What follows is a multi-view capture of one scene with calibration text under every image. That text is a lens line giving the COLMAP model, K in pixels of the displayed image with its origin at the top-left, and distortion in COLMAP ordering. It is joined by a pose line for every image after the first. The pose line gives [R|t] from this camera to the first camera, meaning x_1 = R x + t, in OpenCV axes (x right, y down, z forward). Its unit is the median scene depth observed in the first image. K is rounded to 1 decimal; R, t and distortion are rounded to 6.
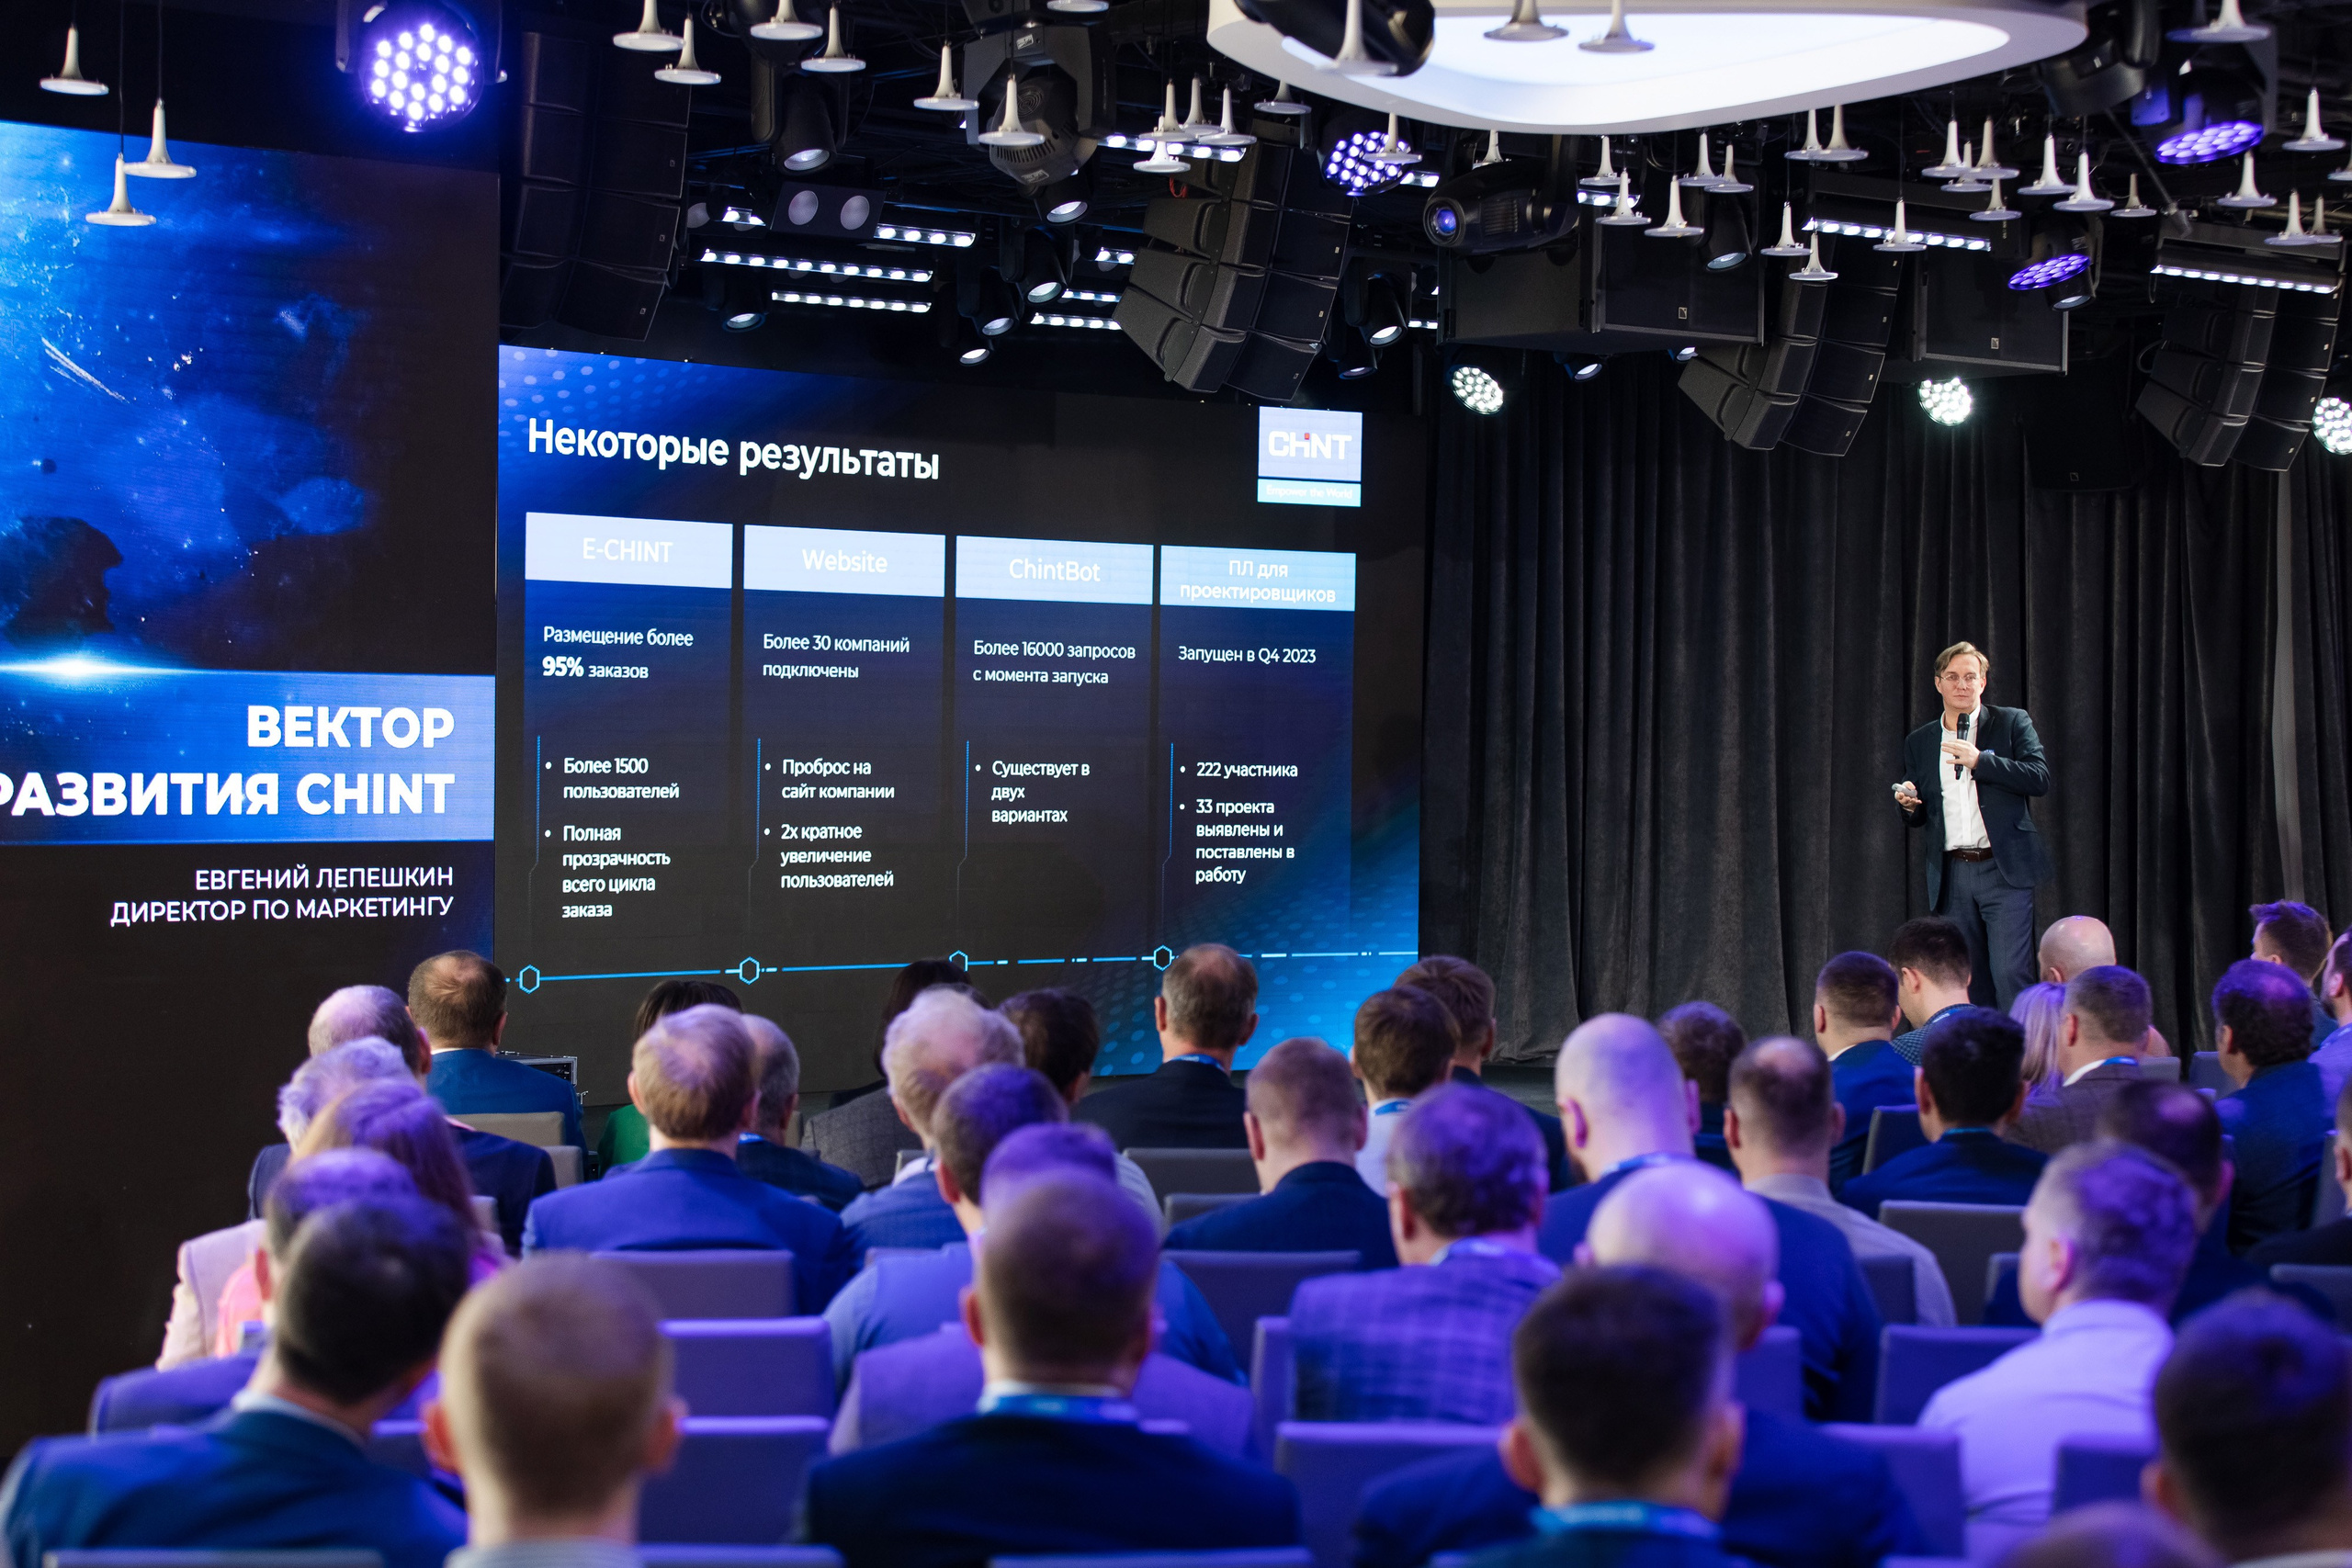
lens RADIAL K [[4339.1, 0, 1193.8], [0, 4339.1, 799.6], [0, 0, 1]] dist [-0.007421, 0.000000]
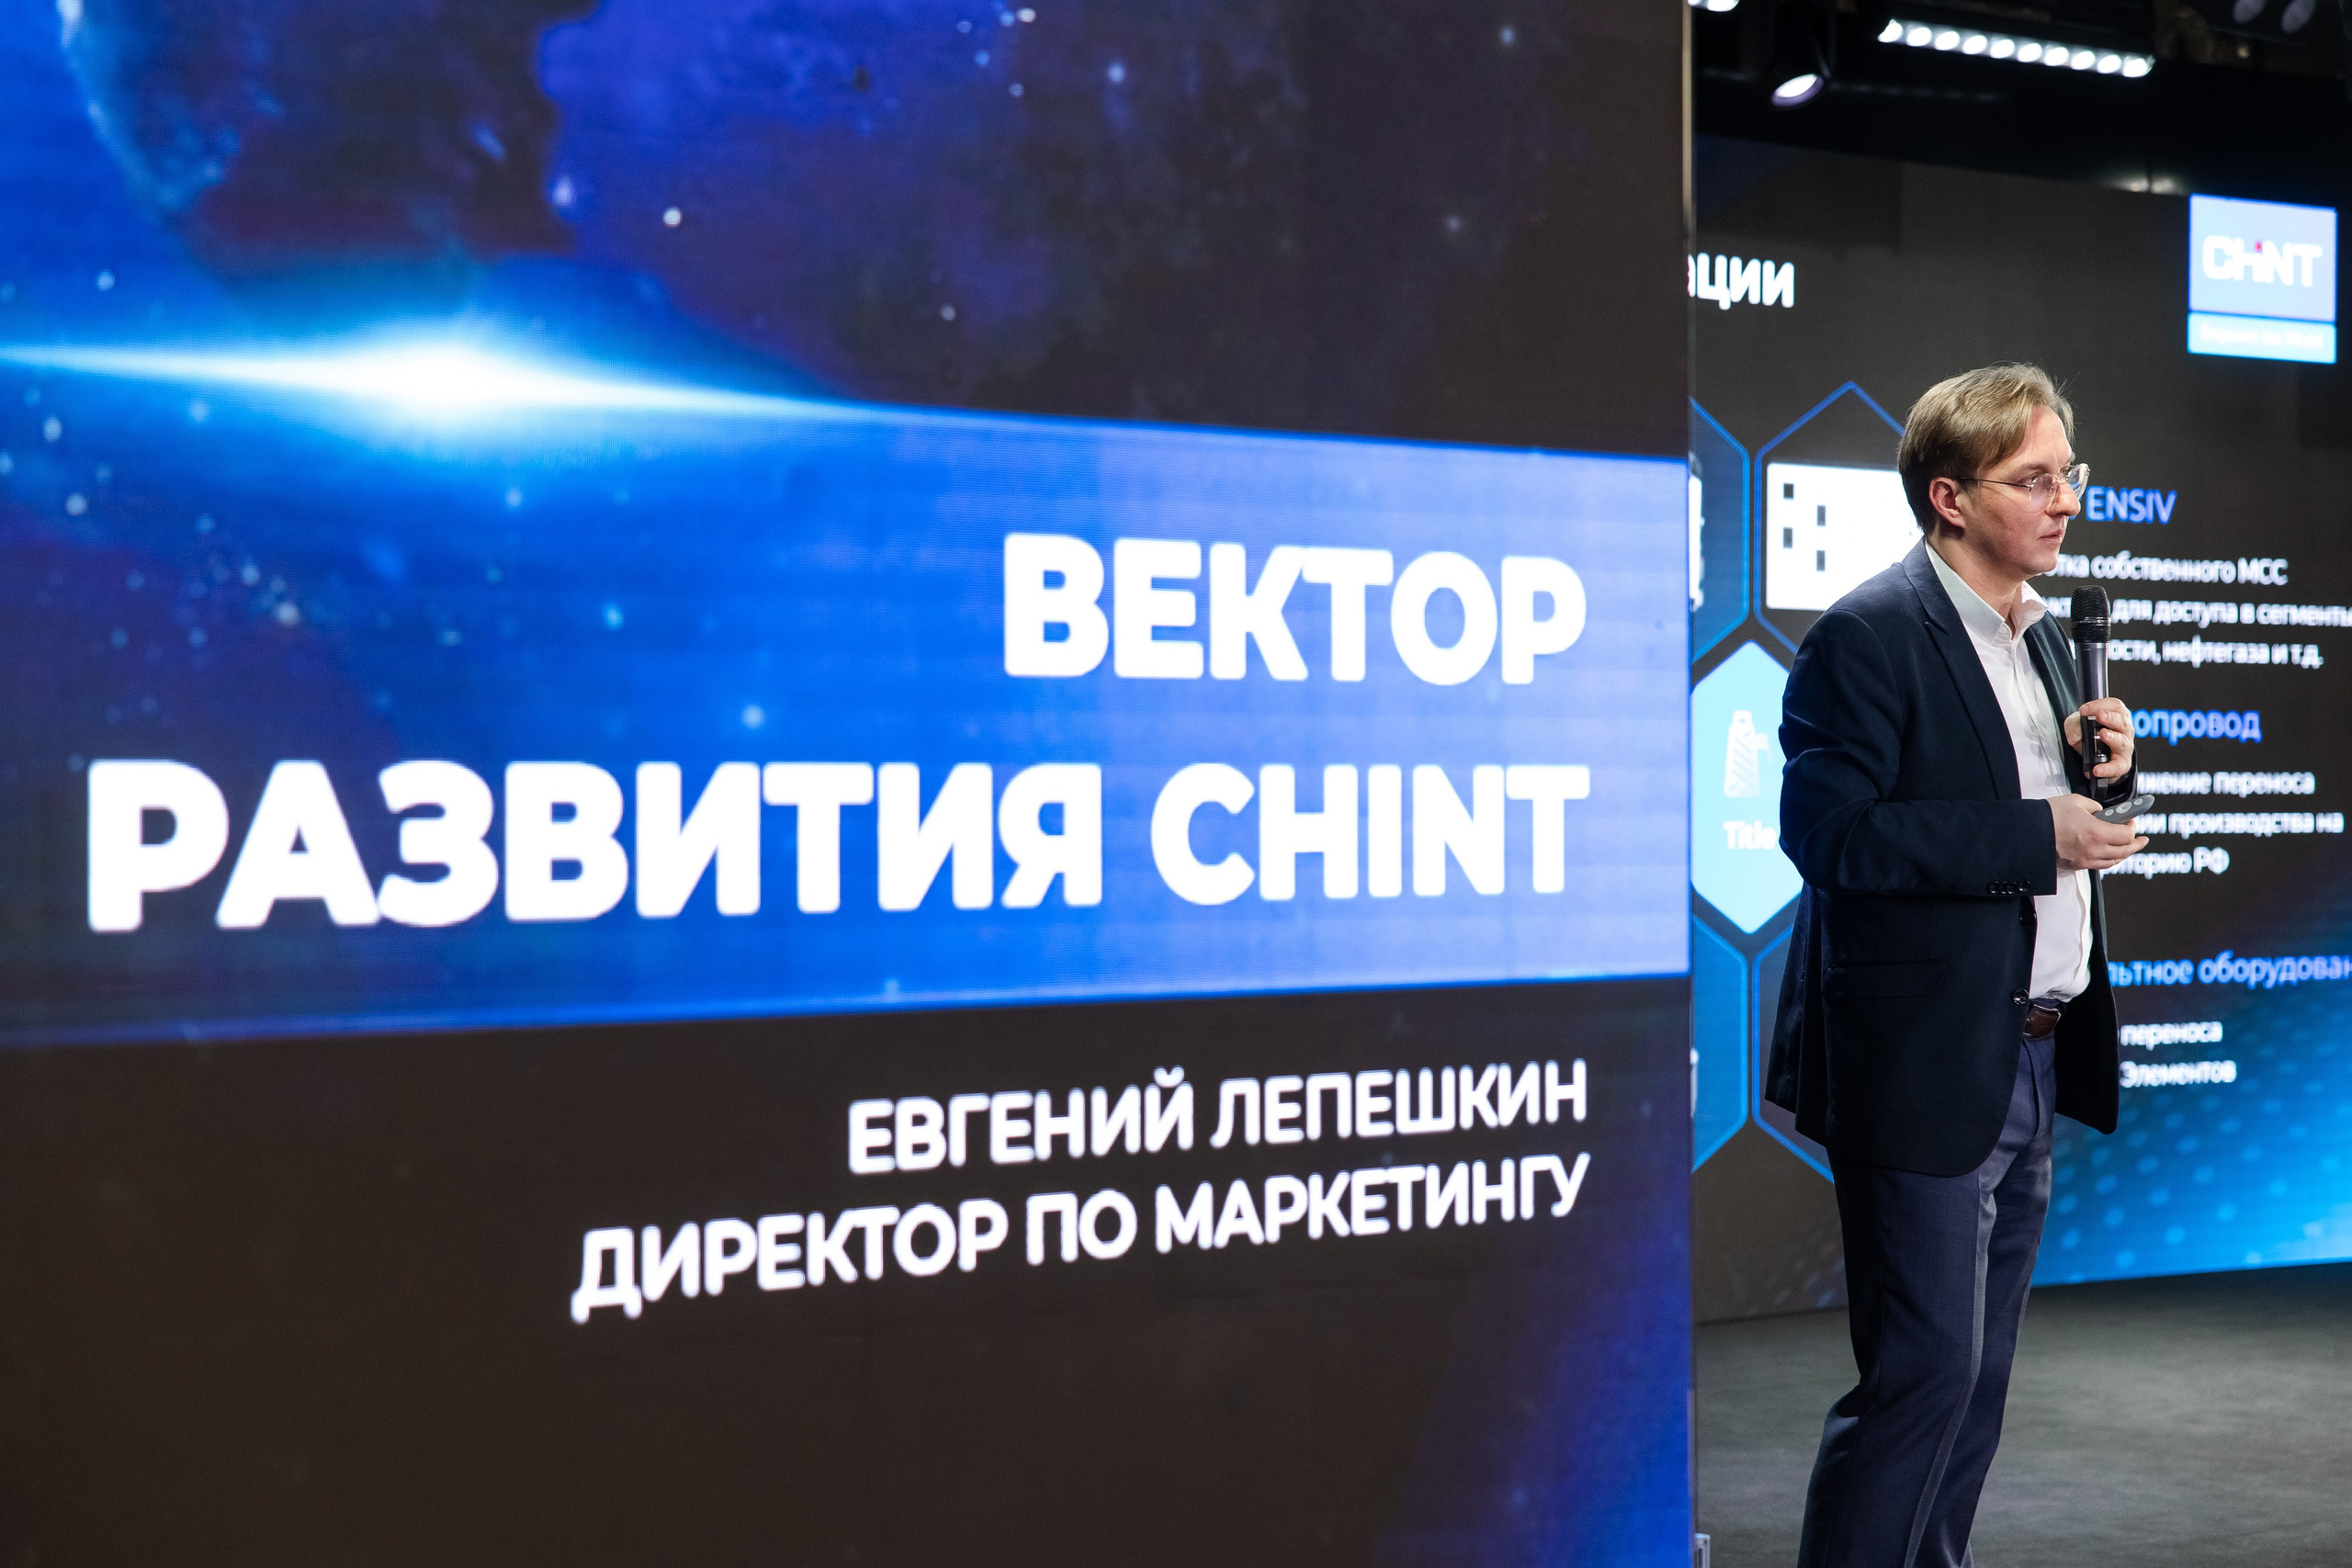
lens RADIAL K [[4394.5, 0, 1074.7], [0, 4394.5, 854.1], [0, 0, 1]] dist [-0.039511, 0.000000]
pose [[0.997560, -0.010822, -0.068975, -0.154501], [0.011013, 0.999936, 0.002394, -0.000626], [0.068945, -0.003147, 0.997616, 0.563209]]
